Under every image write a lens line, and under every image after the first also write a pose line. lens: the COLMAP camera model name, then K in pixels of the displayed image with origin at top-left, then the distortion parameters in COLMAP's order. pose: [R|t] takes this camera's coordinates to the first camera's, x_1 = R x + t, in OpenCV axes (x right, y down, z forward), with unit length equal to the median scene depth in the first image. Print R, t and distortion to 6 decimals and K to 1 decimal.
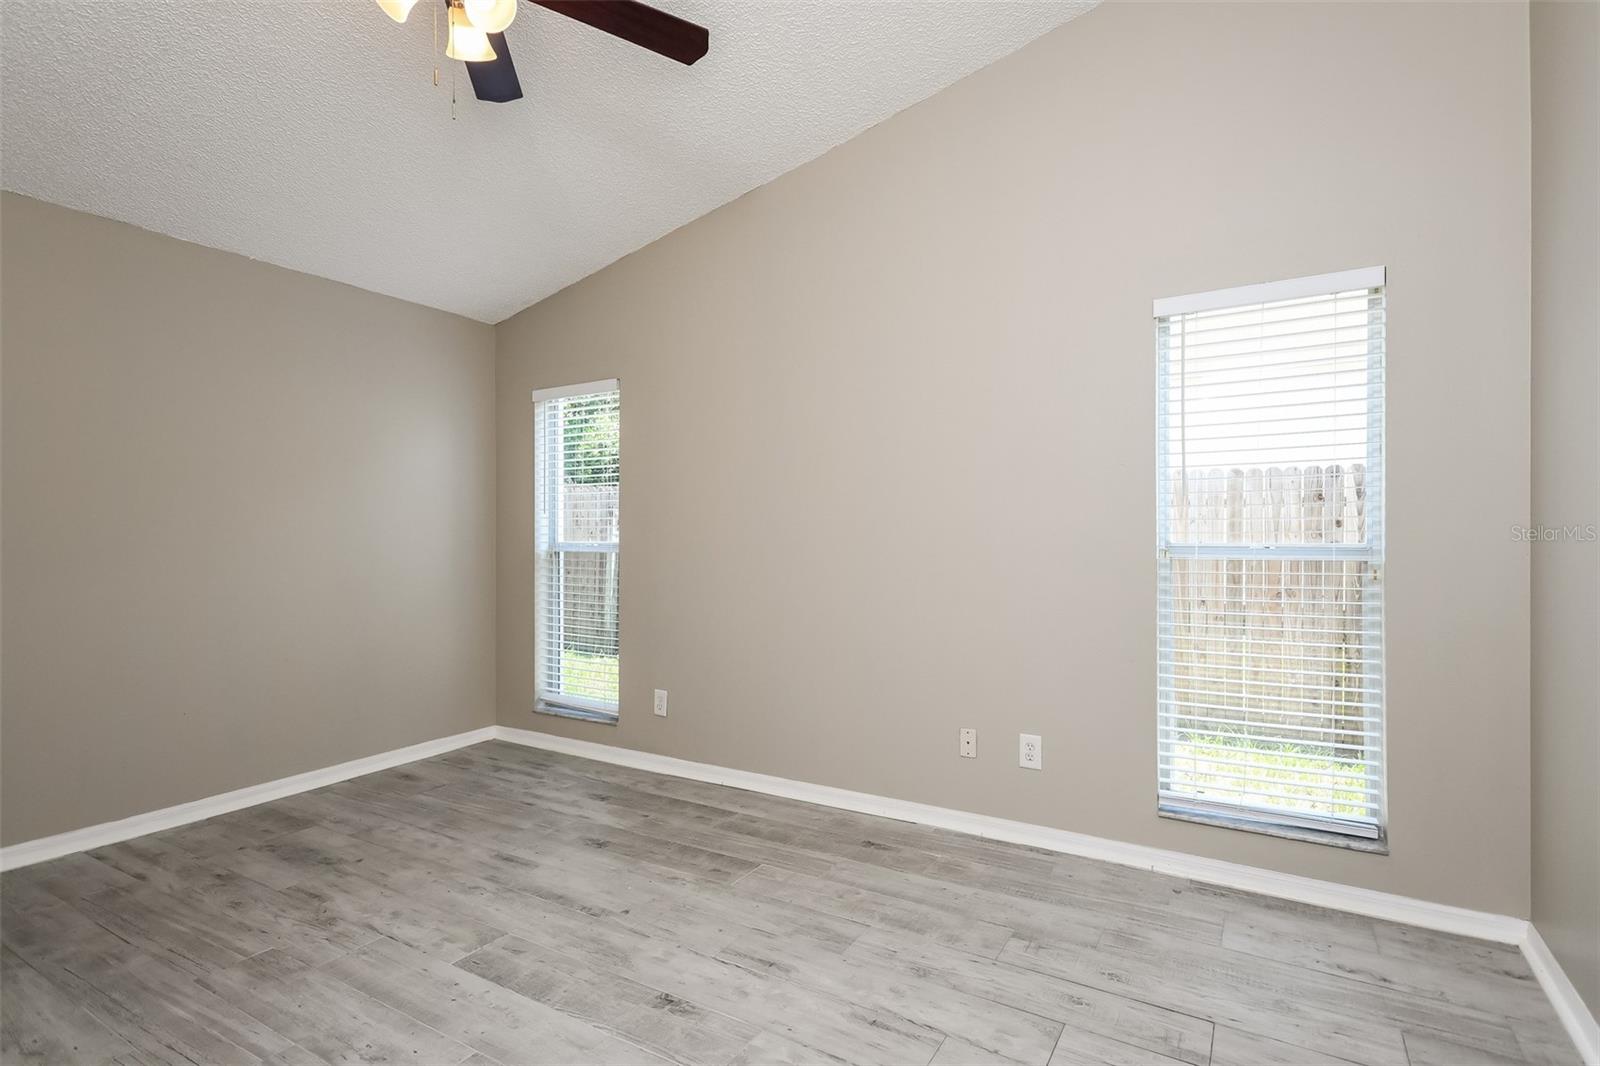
lens RADIAL K [[787.8, 0, 800.5], [0, 787.8, 541.2], [0, 0, 1]] dist [0.019464, 0.000154]
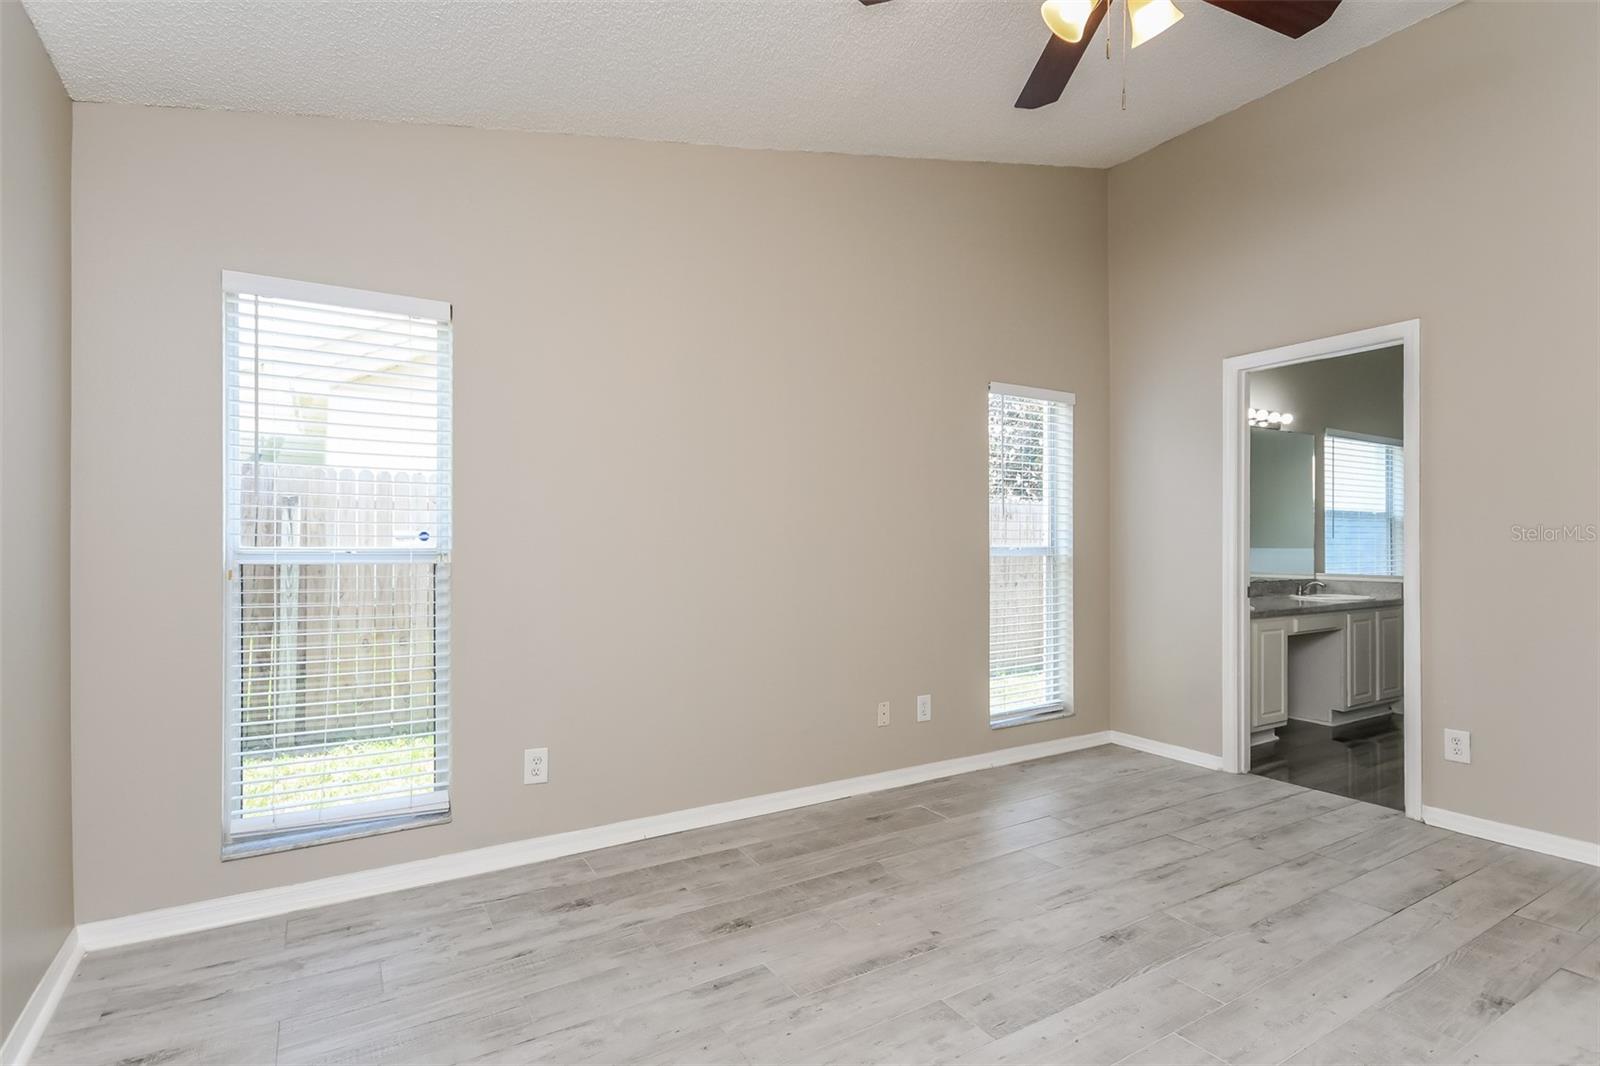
lens RADIAL K [[798.4, 0, 800.0], [0, 798.4, 533.0], [0, 0, 1]] dist [0.012466, -0.000023]
pose [[0.448959, 0.014205, 0.893439, -0.863518], [-0.001123, 0.999882, -0.015333, -0.000738], [-0.893552, 0.005880, 0.448922, 0.523082]]
